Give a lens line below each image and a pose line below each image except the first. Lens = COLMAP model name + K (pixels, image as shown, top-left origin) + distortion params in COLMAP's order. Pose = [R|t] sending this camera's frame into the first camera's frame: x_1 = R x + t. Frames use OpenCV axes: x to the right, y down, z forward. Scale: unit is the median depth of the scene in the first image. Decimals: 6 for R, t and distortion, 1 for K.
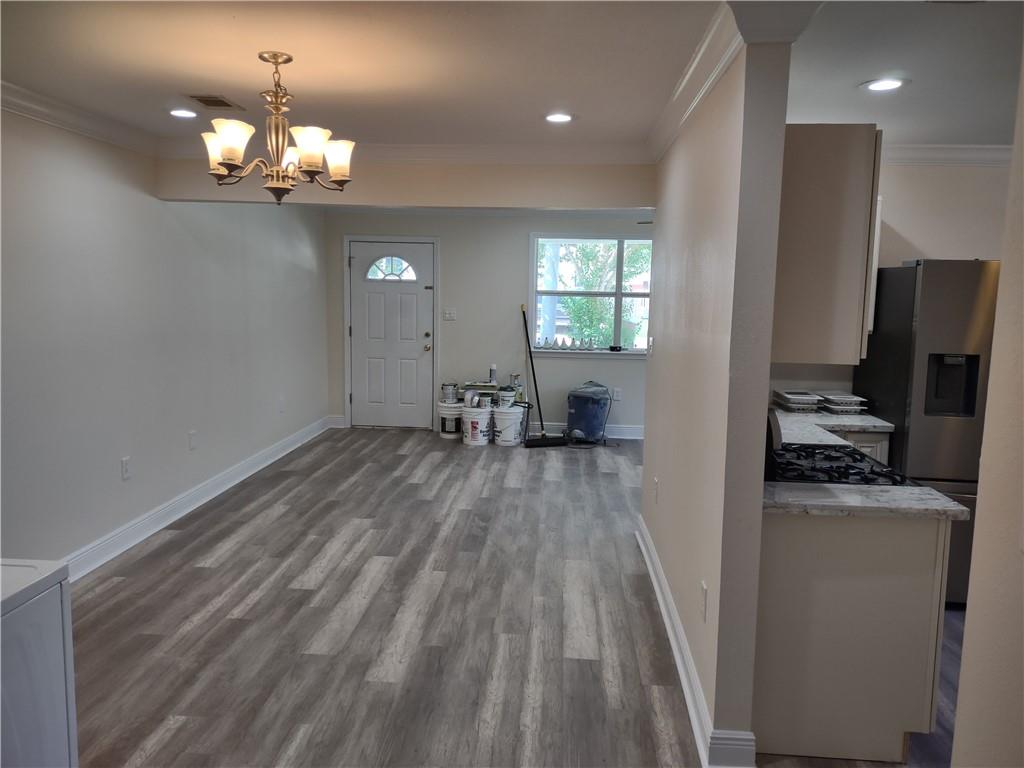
lens RADIAL K [[753.8, 0, 512.4], [0, 753.8, 366.0], [0, 0, 1]] dist [-0.002159, -0.001441]
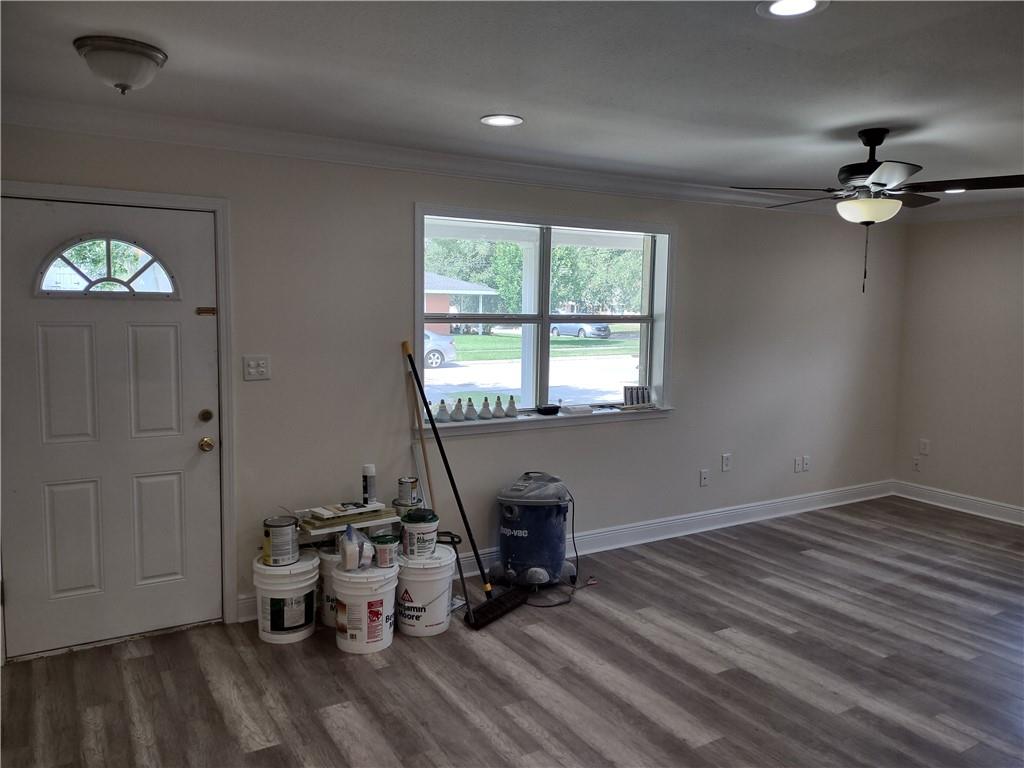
lens RADIAL K [[753.8, 0, 512.4], [0, 753.8, 366.0], [0, 0, 1]] dist [-0.002159, -0.001441]
pose [[0.825877, -0.053578, 0.561299, -0.215626], [0.076273, 0.996941, -0.017064, -0.050169], [-0.558667, 0.056905, 0.827437, 0.536127]]
